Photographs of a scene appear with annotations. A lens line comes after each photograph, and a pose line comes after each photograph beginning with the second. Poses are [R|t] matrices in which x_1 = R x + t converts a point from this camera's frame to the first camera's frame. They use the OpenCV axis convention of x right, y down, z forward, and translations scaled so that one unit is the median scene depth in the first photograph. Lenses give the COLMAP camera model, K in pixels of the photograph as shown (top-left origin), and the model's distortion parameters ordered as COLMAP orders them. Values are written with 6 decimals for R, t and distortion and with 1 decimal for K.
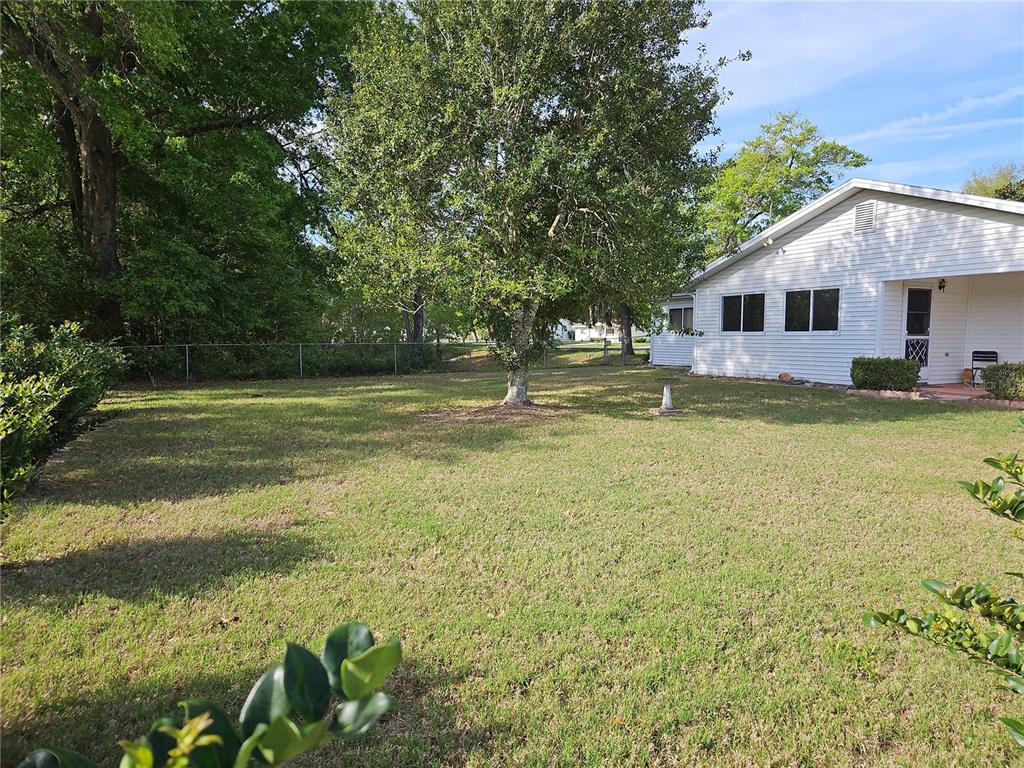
lens RADIAL K [[682.9, 0, 513.7], [0, 682.9, 388.7], [0, 0, 1]] dist [0.065945, -0.046270]
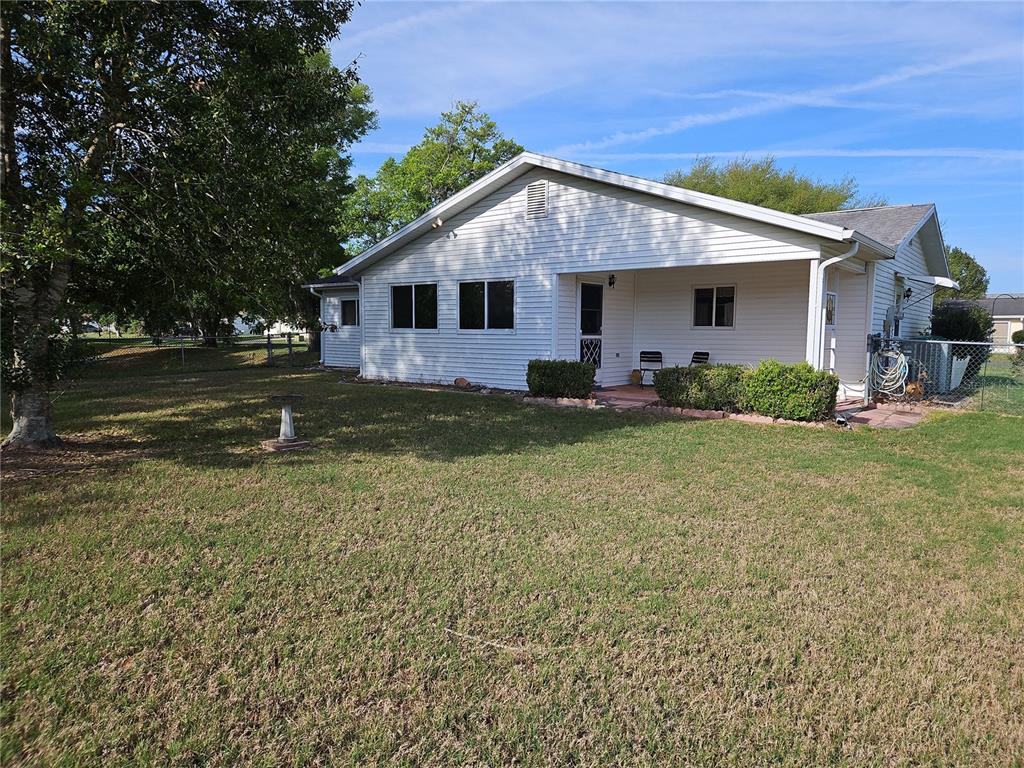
lens RADIAL K [[682.9, 0, 510.2], [0, 682.9, 384.3], [0, 0, 1]] dist [0.065945, -0.046270]
pose [[0.914974, -0.025485, 0.402706, 0.116001], [0.025130, 0.999665, 0.006165, -0.019369], [-0.402729, 0.004479, 0.915309, 0.212948]]
